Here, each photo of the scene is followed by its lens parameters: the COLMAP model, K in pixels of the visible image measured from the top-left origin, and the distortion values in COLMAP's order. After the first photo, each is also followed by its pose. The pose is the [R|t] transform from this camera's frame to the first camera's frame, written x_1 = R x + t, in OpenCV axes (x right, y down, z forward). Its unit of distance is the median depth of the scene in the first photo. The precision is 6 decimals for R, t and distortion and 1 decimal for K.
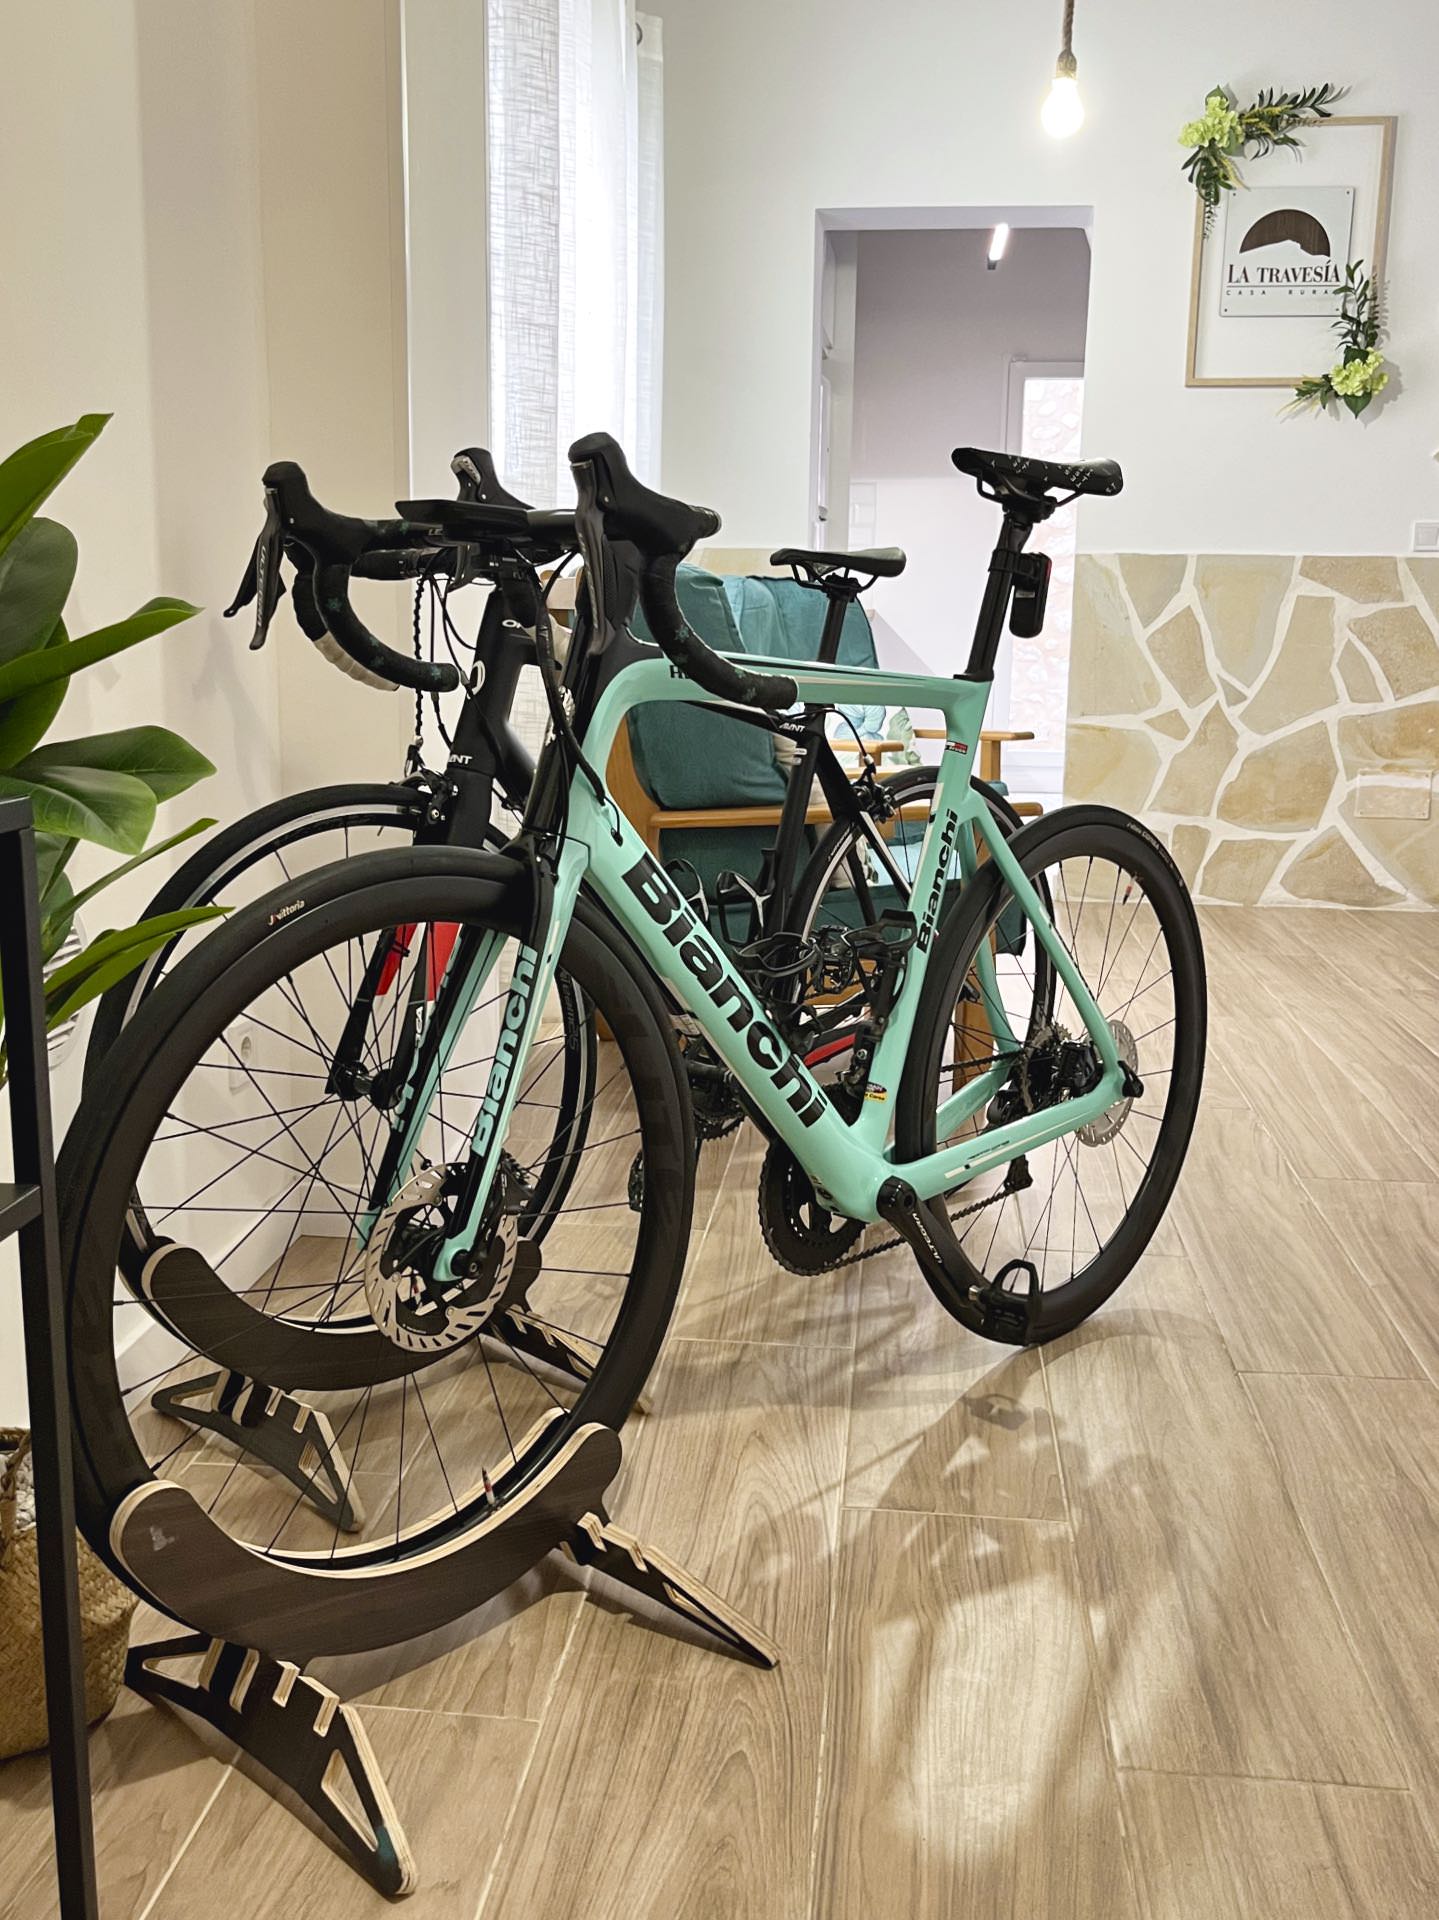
lens RADIAL K [[1795.8, 0, 719.2], [0, 1795.8, 990.6], [0, 0, 1]] dist [0.044200, -0.021239]
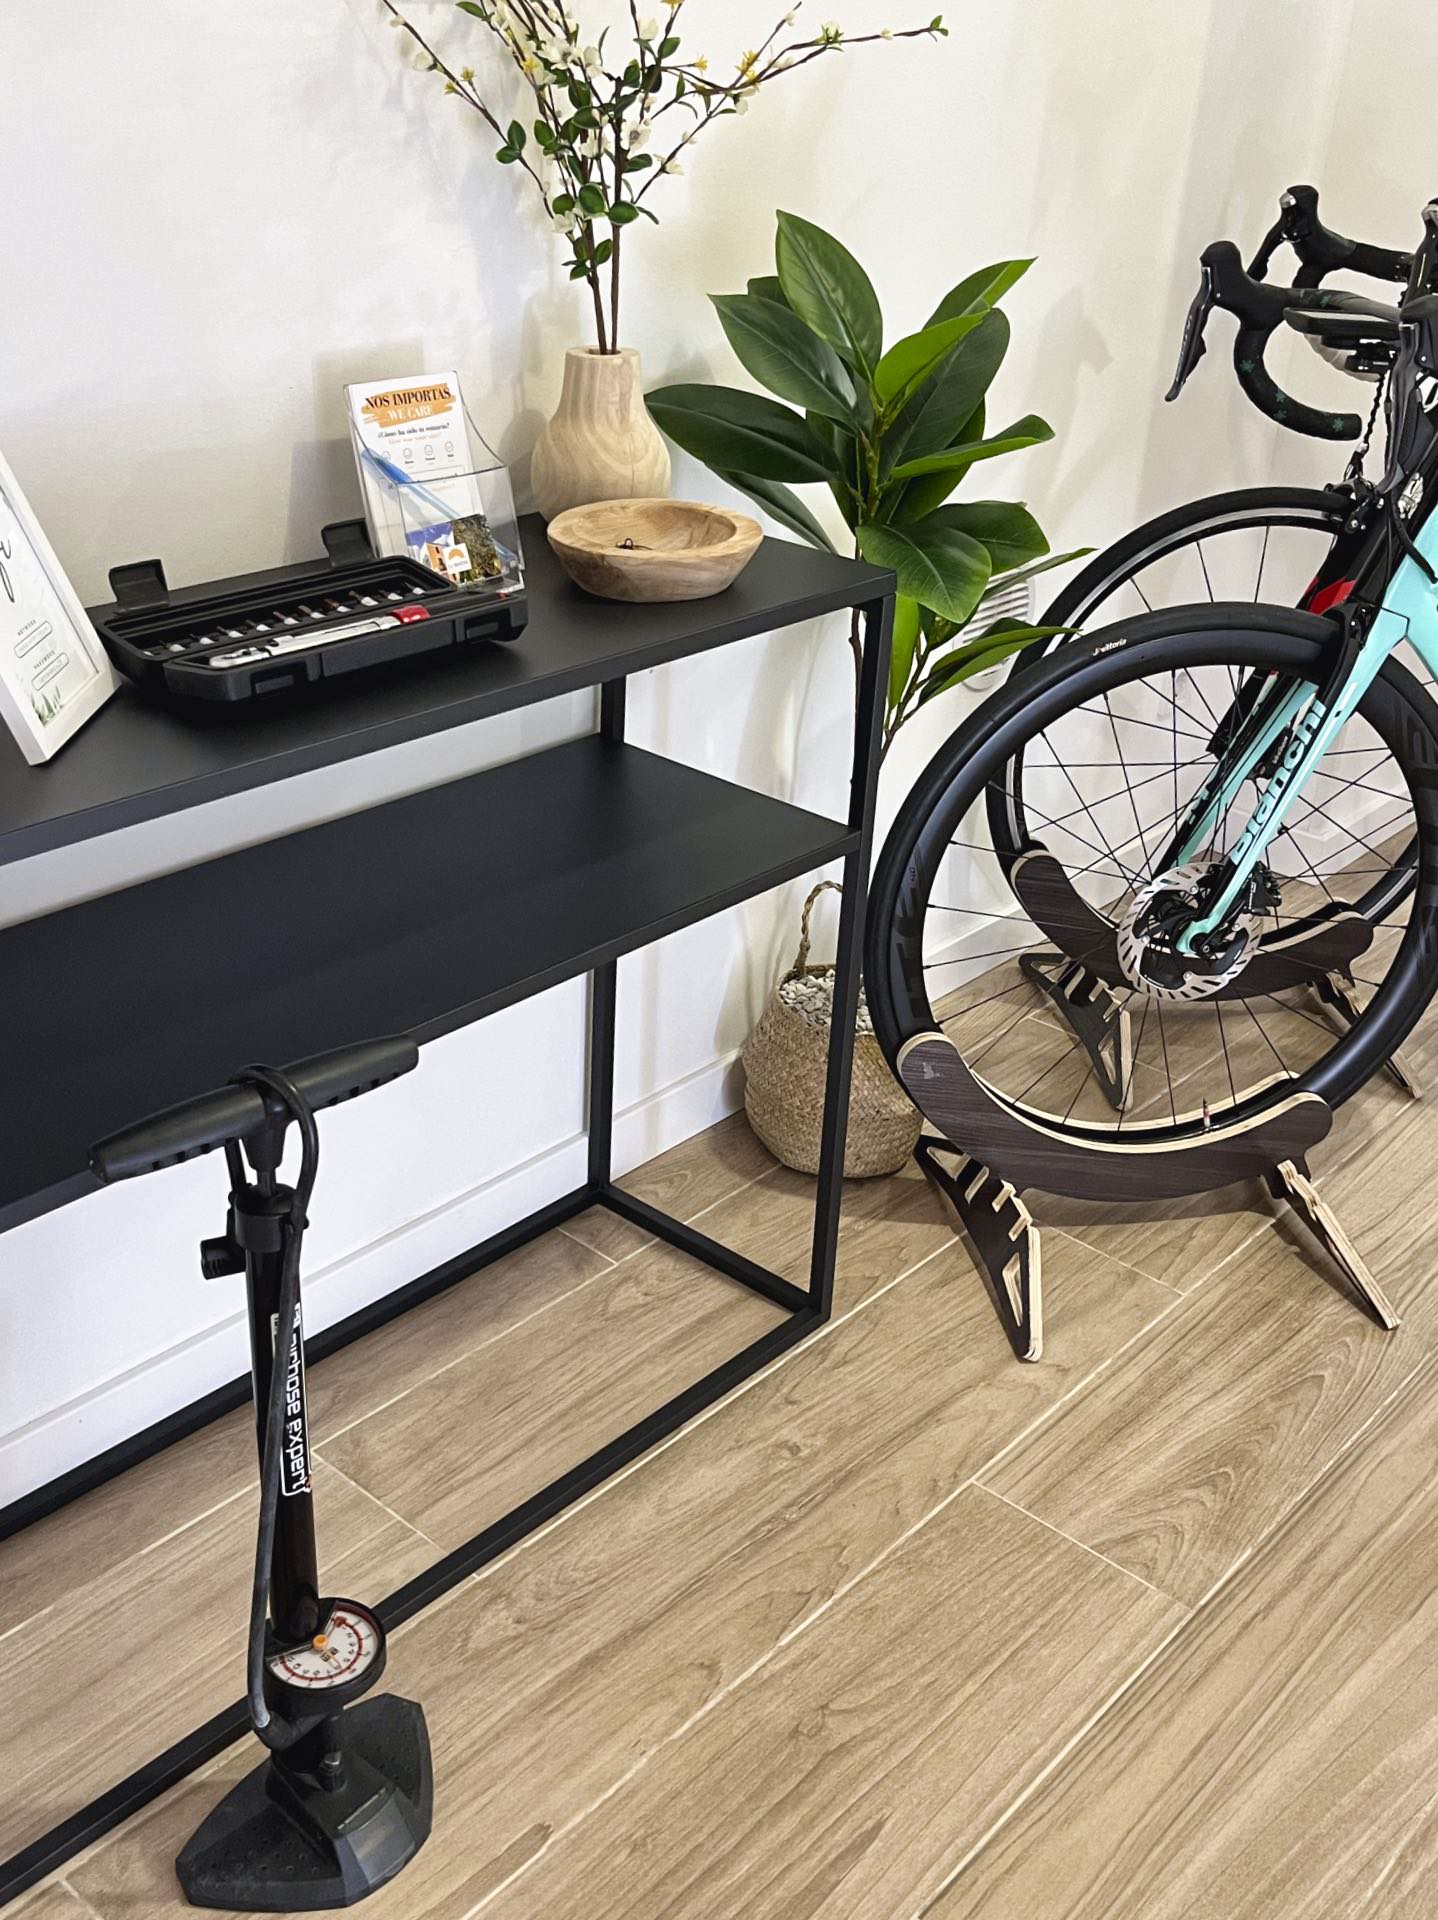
lens RADIAL K [[1795.8, 0, 718.7], [0, 1795.8, 990.6], [0, 0, 1]] dist [0.044200, -0.021239]
pose [[0.818235, 0.293505, -0.494314, 0.200399], [-0.160142, 0.942184, 0.294353, -0.124695], [0.552129, -0.161689, 0.817930, -0.198321]]
